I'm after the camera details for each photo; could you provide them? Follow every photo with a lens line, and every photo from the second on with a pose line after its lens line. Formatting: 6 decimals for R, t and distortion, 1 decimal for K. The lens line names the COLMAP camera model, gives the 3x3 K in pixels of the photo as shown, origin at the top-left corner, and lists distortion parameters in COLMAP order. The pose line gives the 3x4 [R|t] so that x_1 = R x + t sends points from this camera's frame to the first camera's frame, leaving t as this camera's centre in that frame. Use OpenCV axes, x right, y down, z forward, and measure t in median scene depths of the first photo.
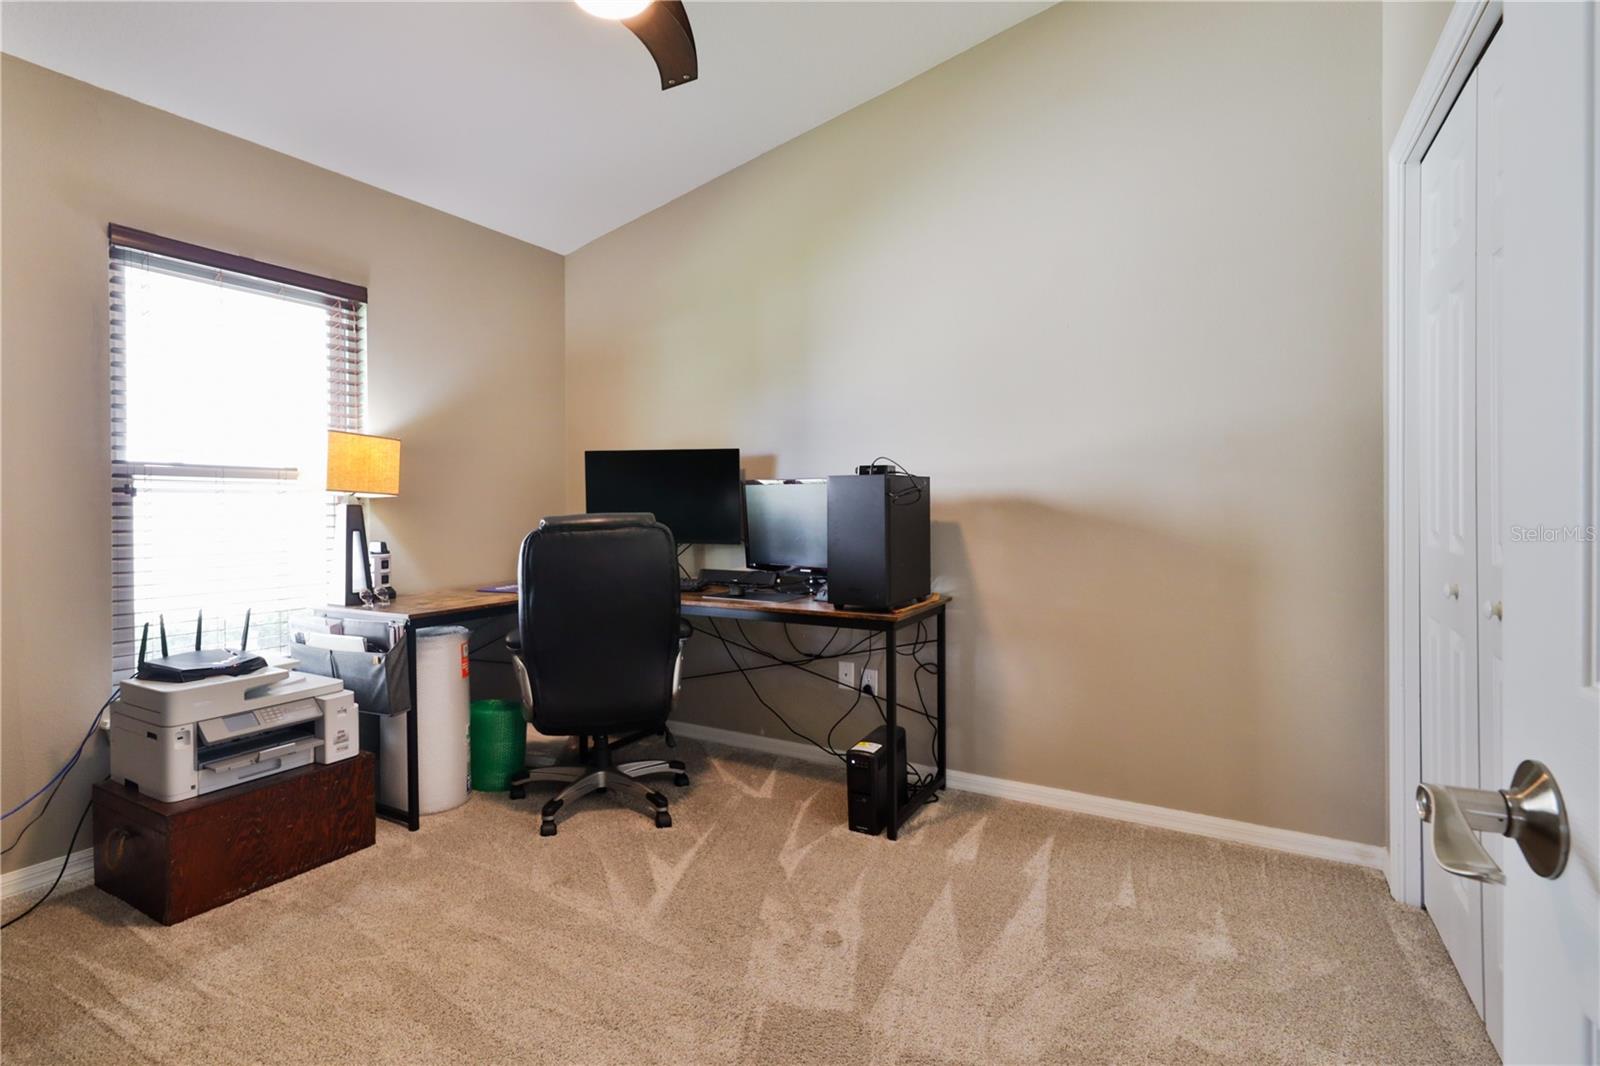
lens RADIAL K [[816.2, 0, 787.2], [0, 816.2, 497.0], [0, 0, 1]] dist [0.000133, -0.000025]
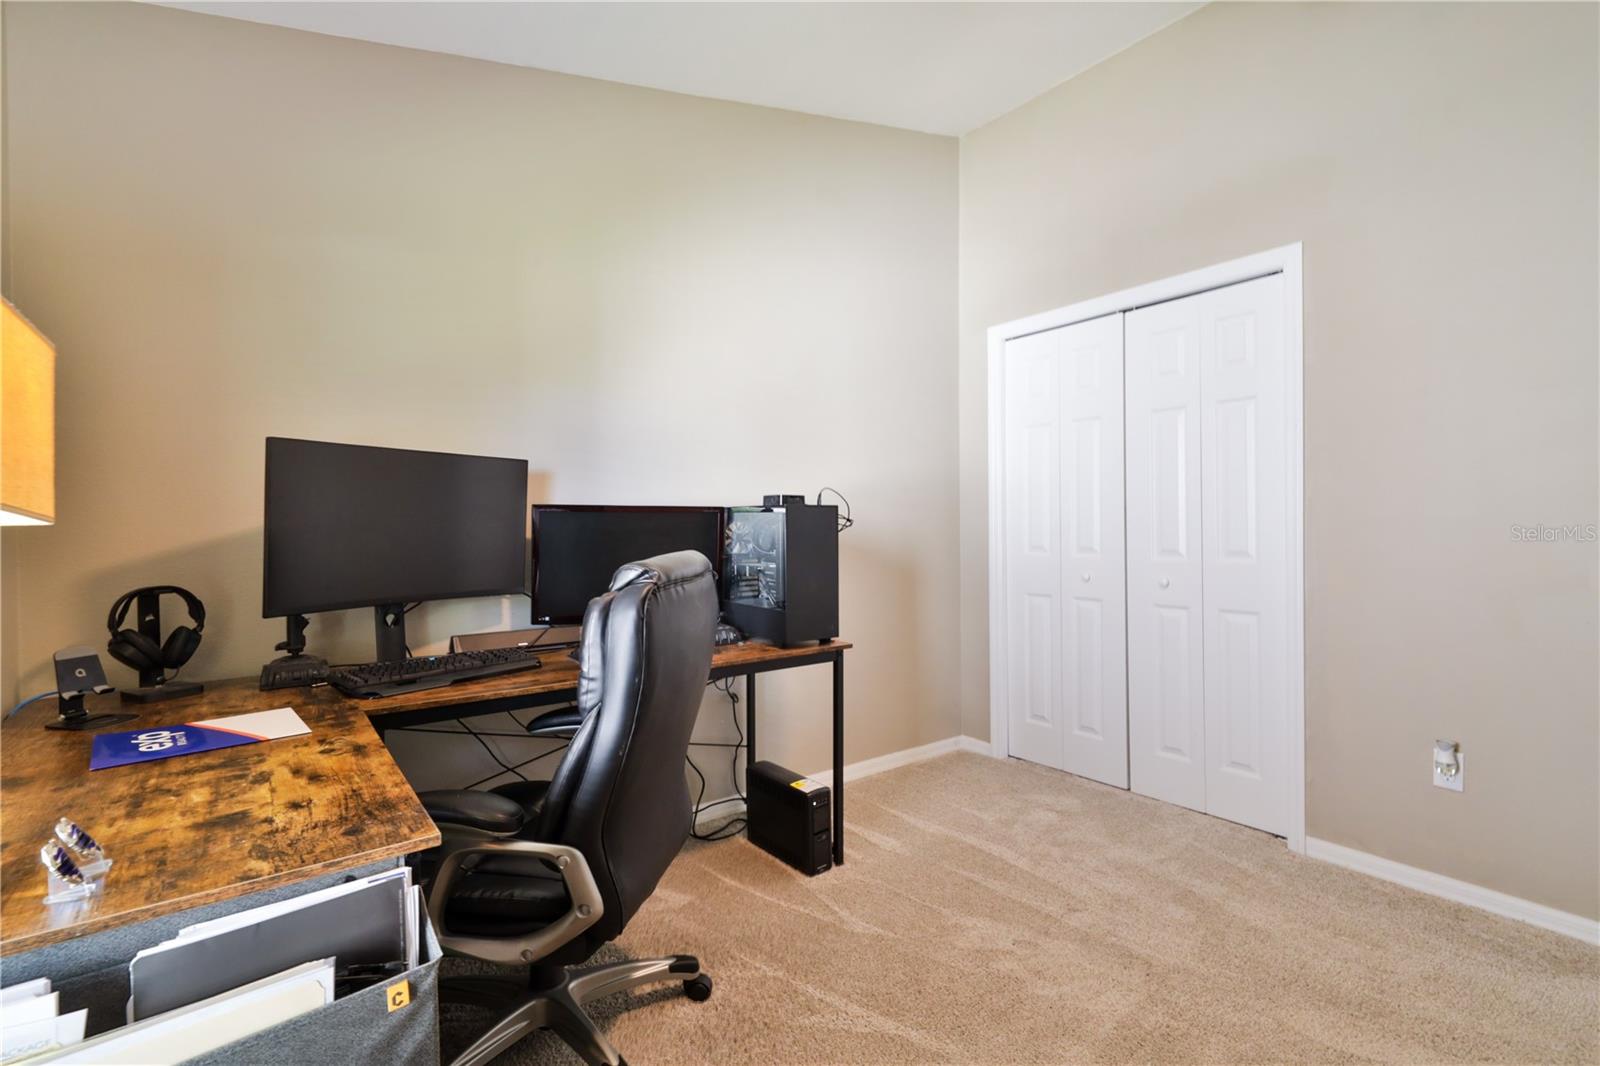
lens RADIAL K [[700.7, 0, 798.4], [0, 700.7, 532.4], [0, 0, 1]] dist [-0.001290, -0.000027]
pose [[0.398260, -0.009909, 0.917219, -0.658359], [-0.001805, 0.999931, 0.011586, -0.003643], [-0.917271, -0.006270, 0.398214, 0.673365]]
